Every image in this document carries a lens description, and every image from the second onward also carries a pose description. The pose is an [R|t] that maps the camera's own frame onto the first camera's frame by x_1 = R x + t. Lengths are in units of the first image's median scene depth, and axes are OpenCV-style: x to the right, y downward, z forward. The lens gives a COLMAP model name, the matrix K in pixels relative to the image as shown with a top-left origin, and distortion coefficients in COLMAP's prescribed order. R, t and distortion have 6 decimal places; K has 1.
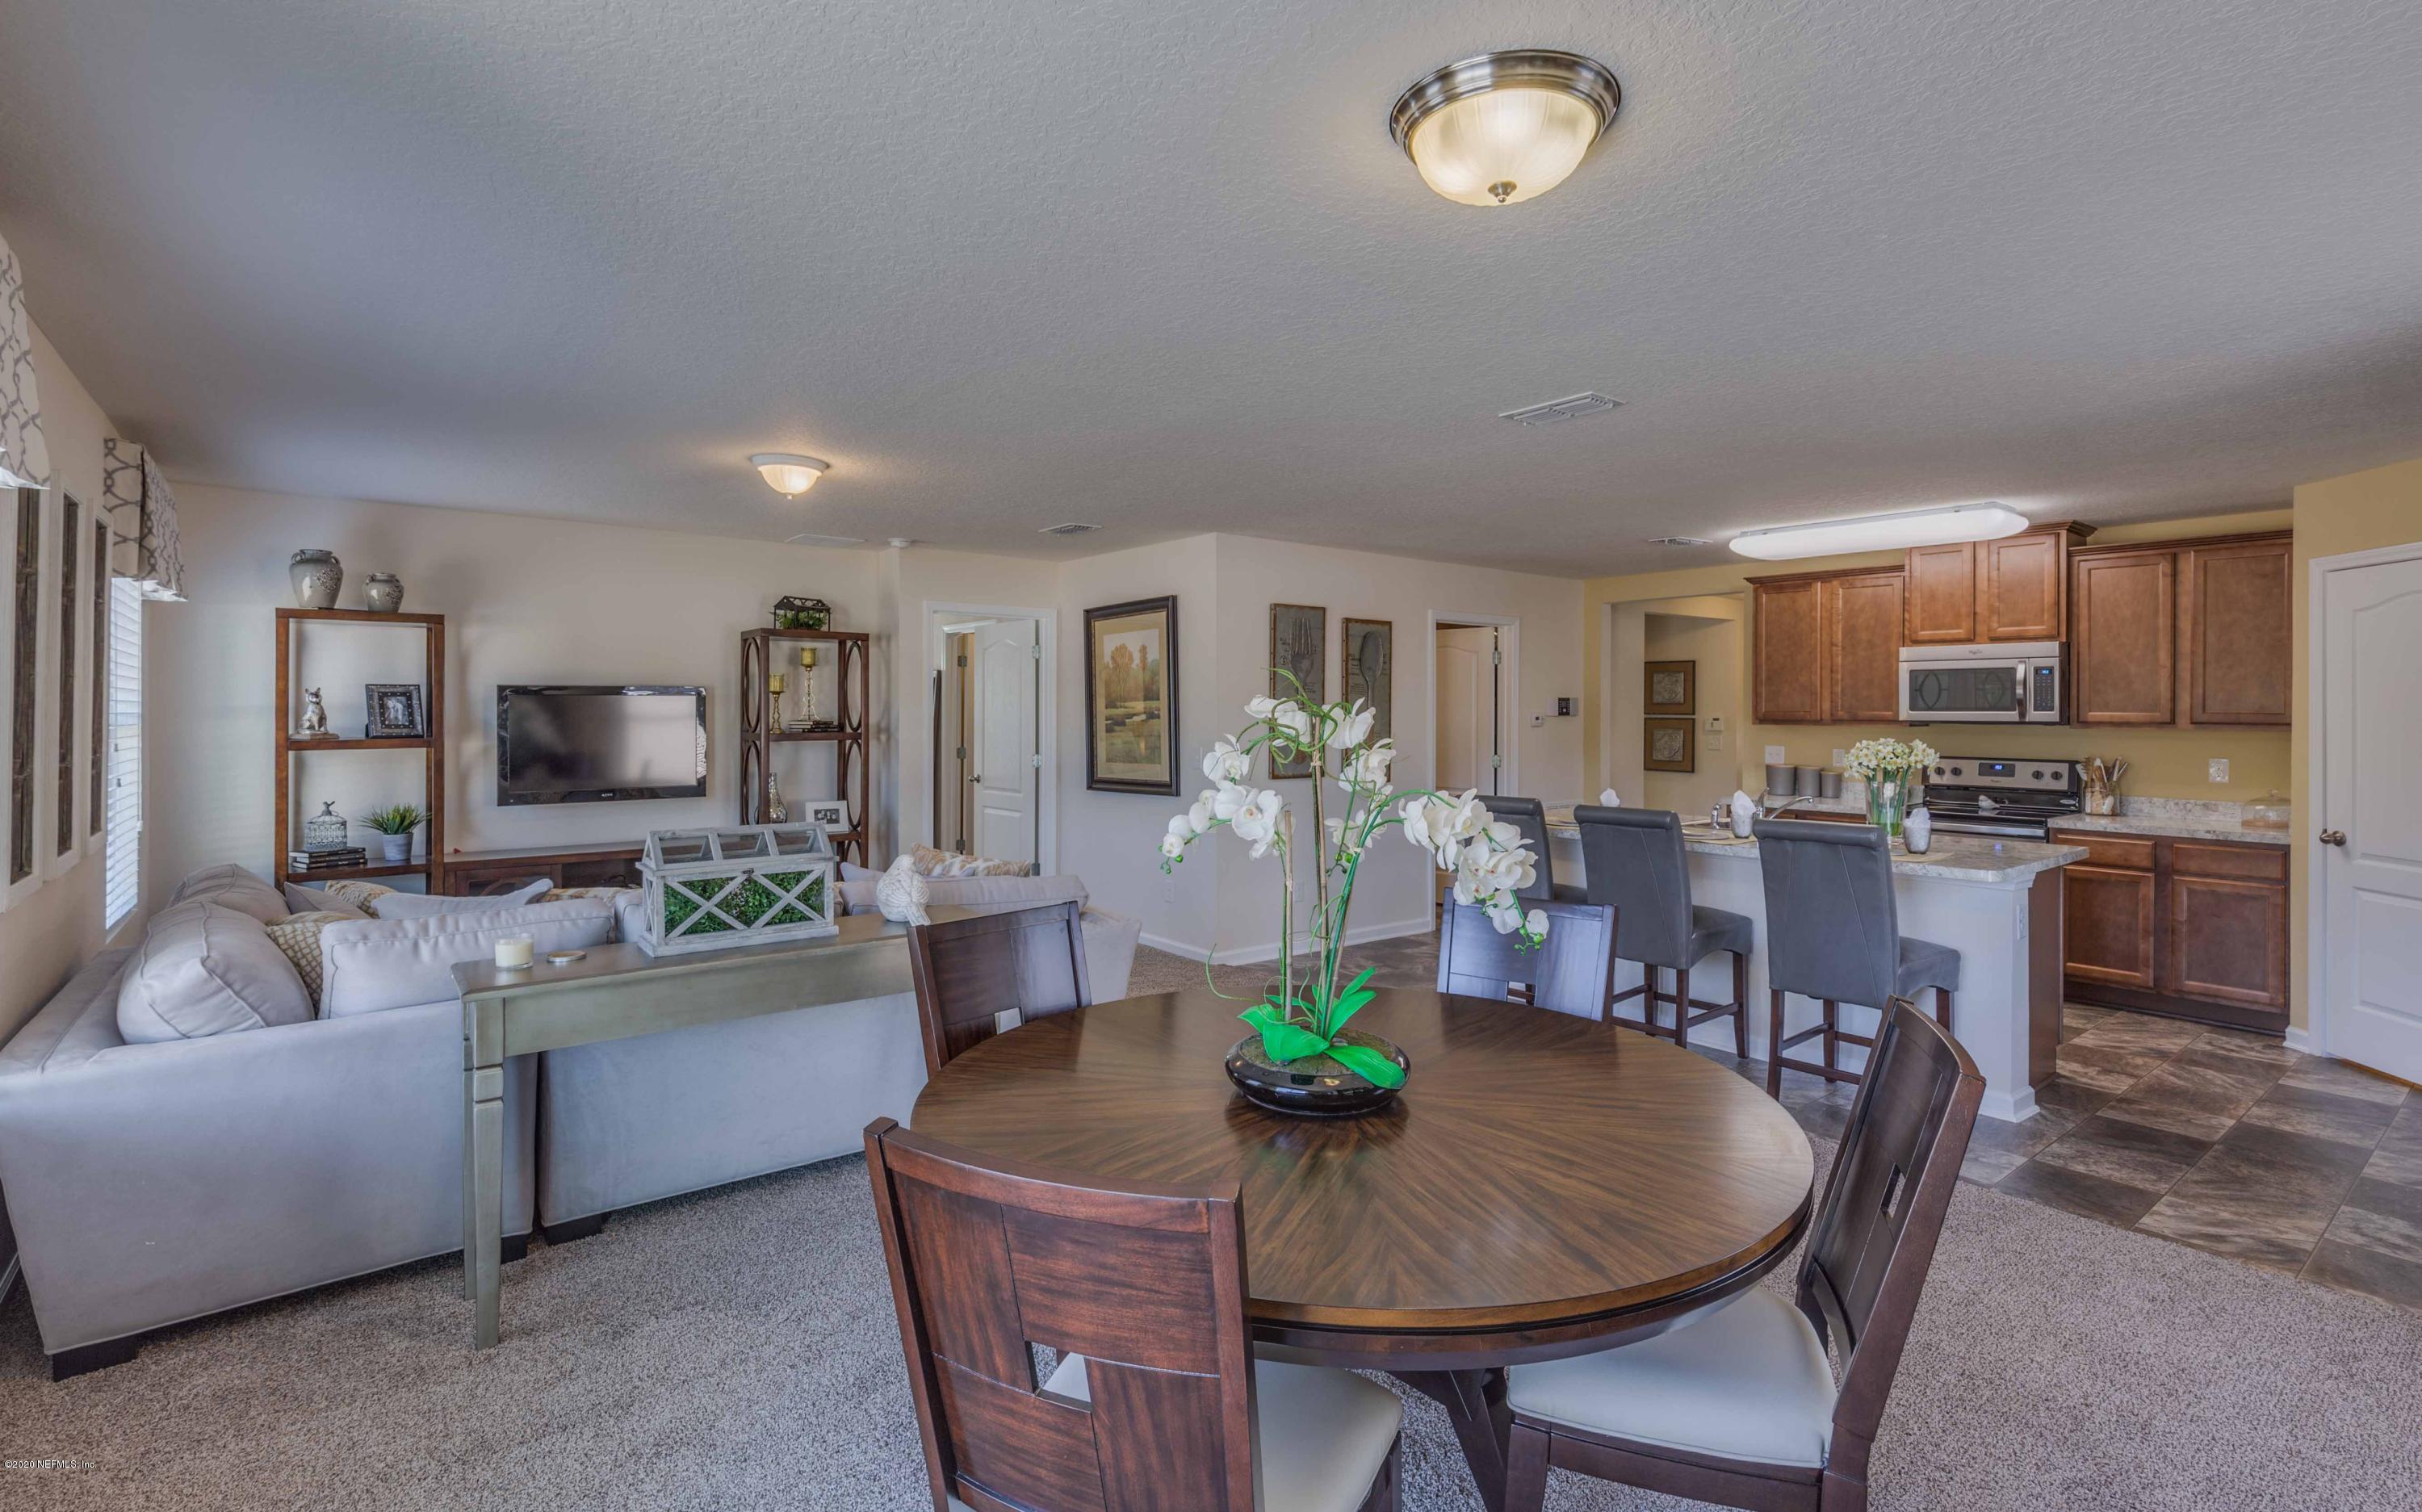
lens RADIAL K [[1103.8, 0, 1276.8], [0, 1103.8, 710.7], [0, 0, 1]] dist [-0.010506, 0.001061]
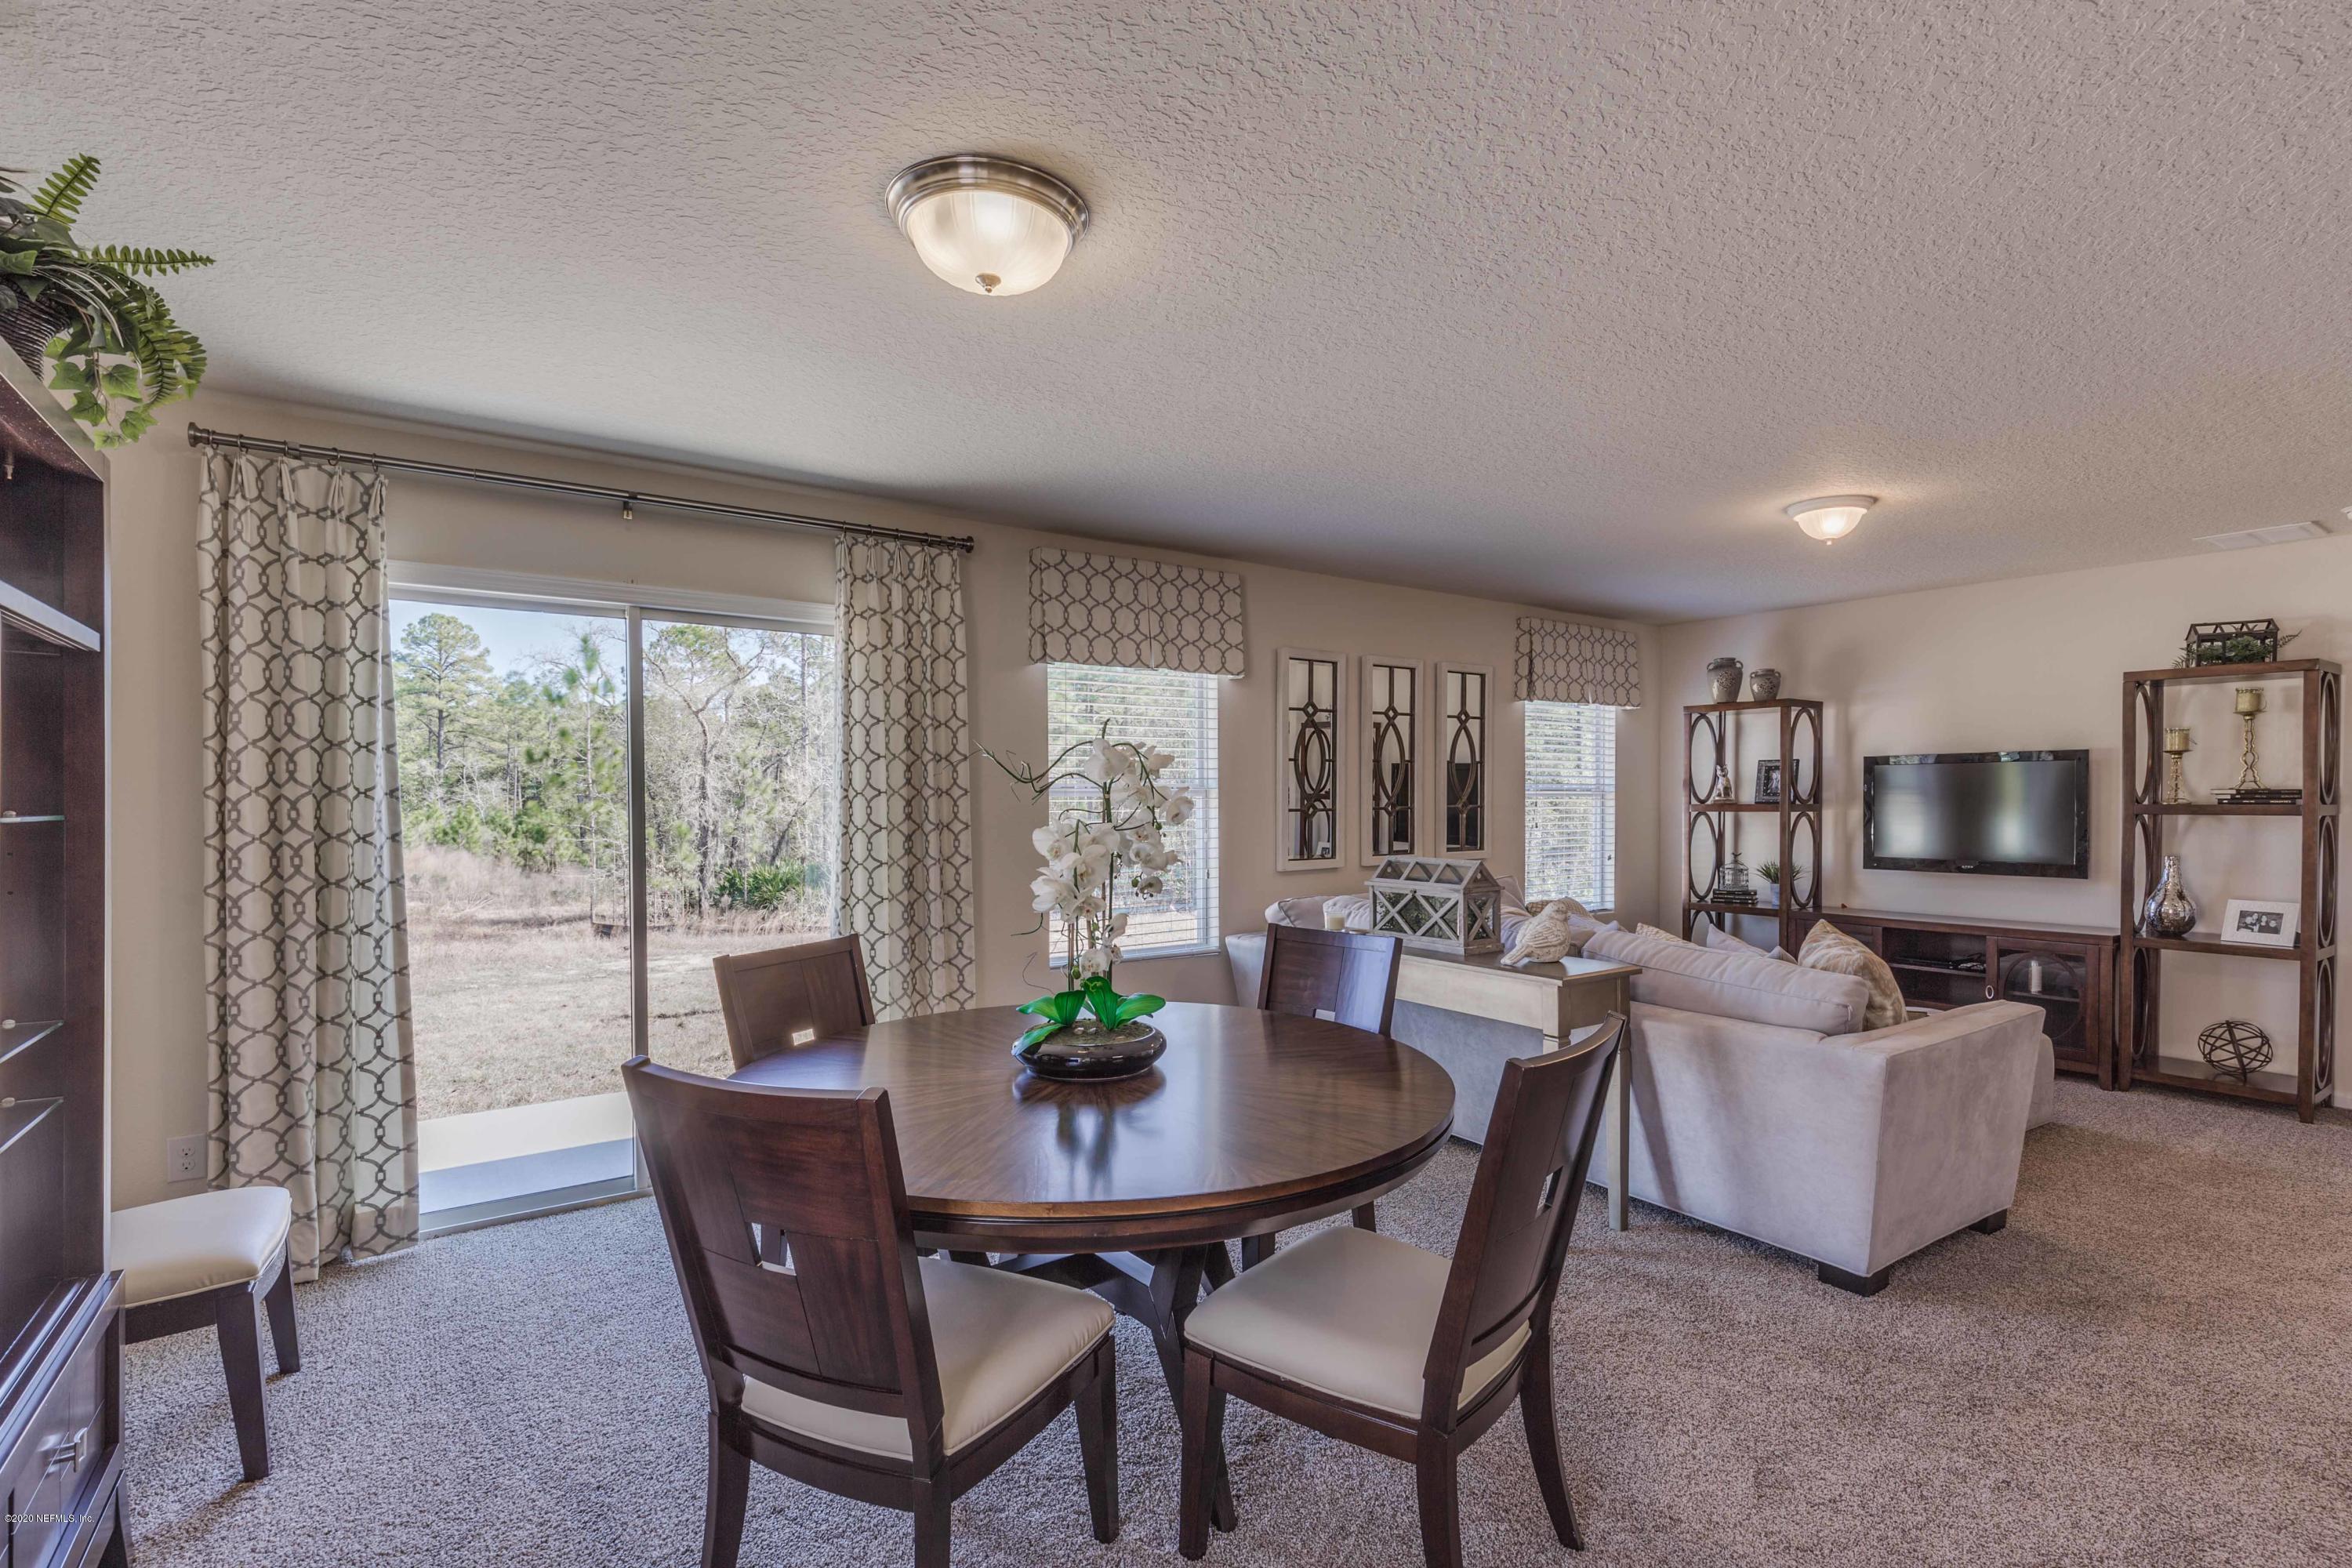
lens RADIAL K [[1090.2, 0, 1177.8], [0, 1090.2, 819.7], [0, 0, 1]] dist [0.002581, -0.000140]
pose [[-0.071162, 0.015593, -0.997343, 0.400648], [-0.000343, 0.999877, 0.015657, 0.021370], [0.997465, 0.001456, -0.071148, 0.402040]]
